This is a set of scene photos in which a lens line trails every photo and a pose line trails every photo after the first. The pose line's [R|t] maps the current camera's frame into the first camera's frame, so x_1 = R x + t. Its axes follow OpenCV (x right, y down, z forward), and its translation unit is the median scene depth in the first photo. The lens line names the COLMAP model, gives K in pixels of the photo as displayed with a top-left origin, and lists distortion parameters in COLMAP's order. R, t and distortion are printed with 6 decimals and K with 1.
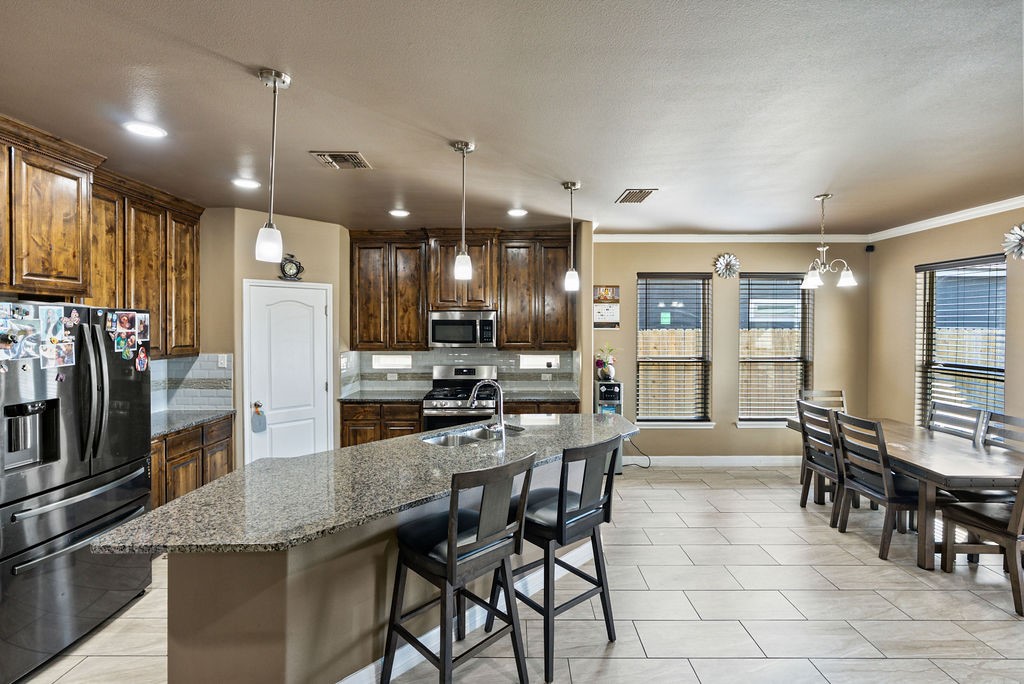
lens RADIAL K [[474.1, 0, 513.7], [0, 474.1, 330.5], [0, 0, 1]] dist [-0.006045, 0.000918]
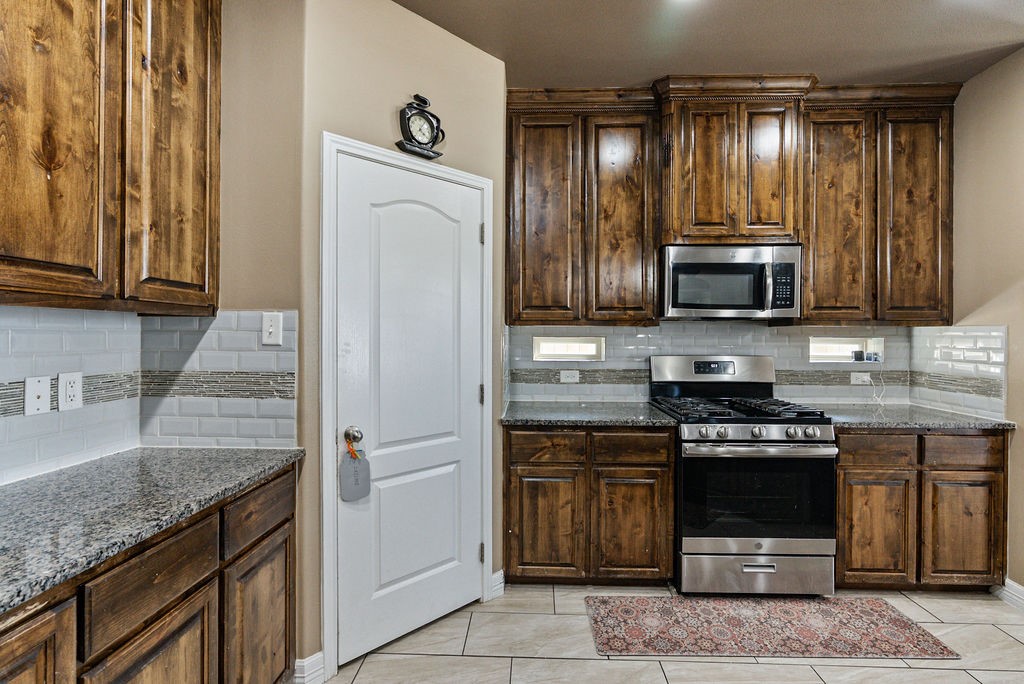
lens RADIAL K [[474.1, 0, 521.7], [0, 474.1, 334.9], [0, 0, 1]] dist [-0.006045, 0.000918]
pose [[0.999835, 0.004777, -0.017511, -0.363091], [-0.004941, 0.999944, -0.009358, 0.066746], [0.017465, 0.009443, 0.999803, 0.549781]]
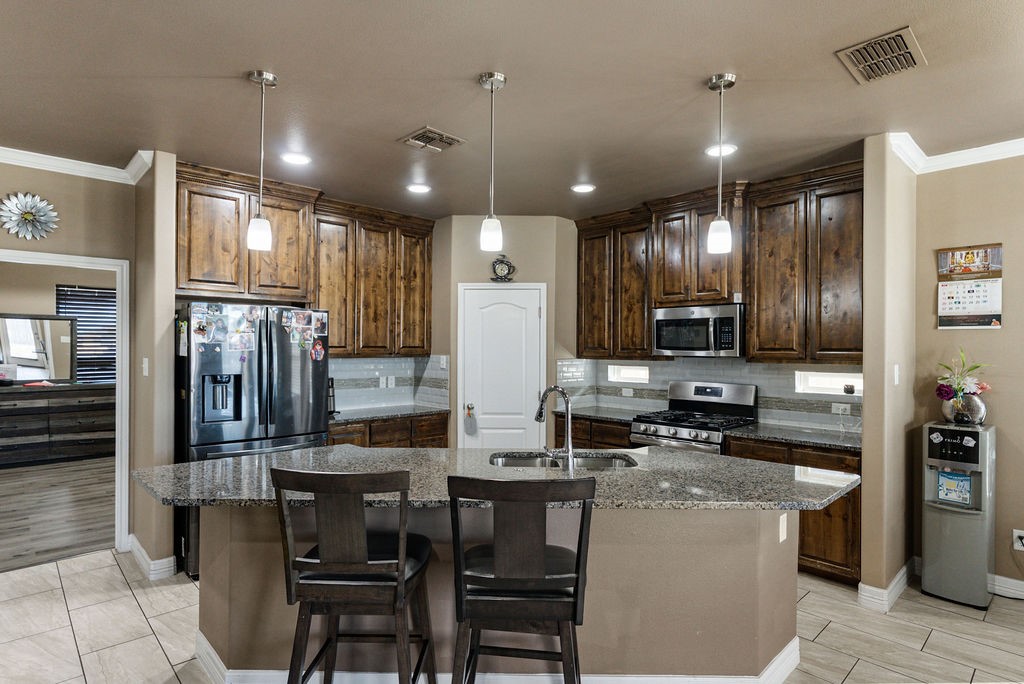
lens RADIAL K [[541.9, 0, 505.1], [0, 541.9, 344.0], [0, 0, 1]] dist [-0.015147, 0.005733]
pose [[0.687955, -0.000063, -0.725754, 0.330955], [-0.012162, 0.999859, -0.011615, 0.033434], [0.725652, 0.016818, 0.687857, 0.245105]]
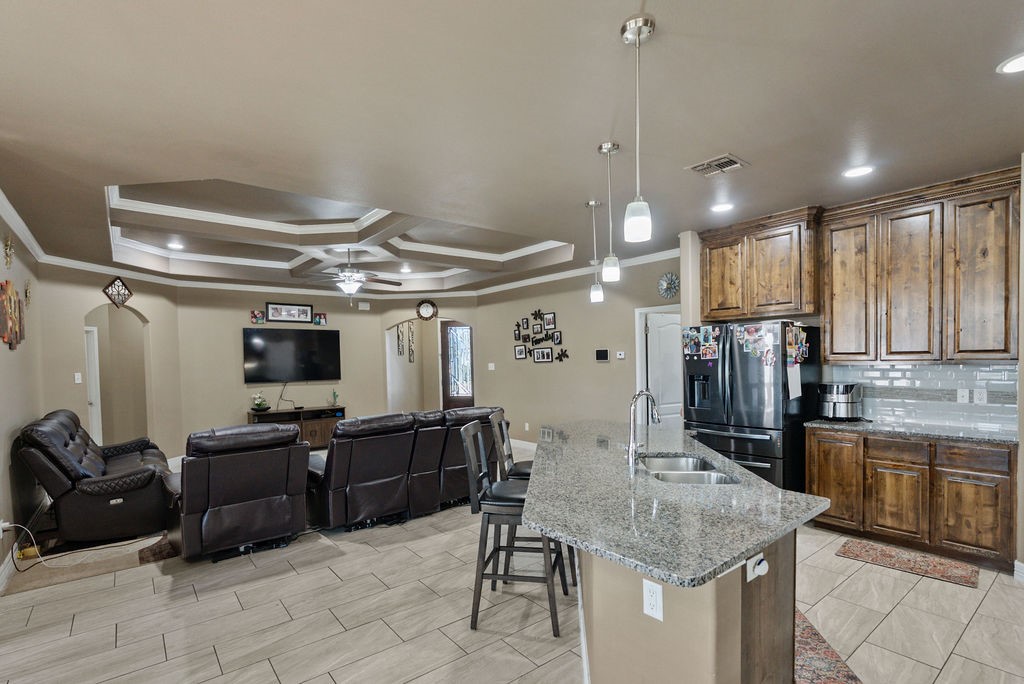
lens RADIAL K [[474.1, 0, 515.9], [0, 474.1, 372.0], [0, 0, 1]] dist [-0.006045, 0.000918]
pose [[-0.779448, 0.029946, -0.625751, 0.403712], [0.010647, 0.999346, 0.034564, 0.028736], [0.626377, 0.020278, -0.779257, 0.993855]]
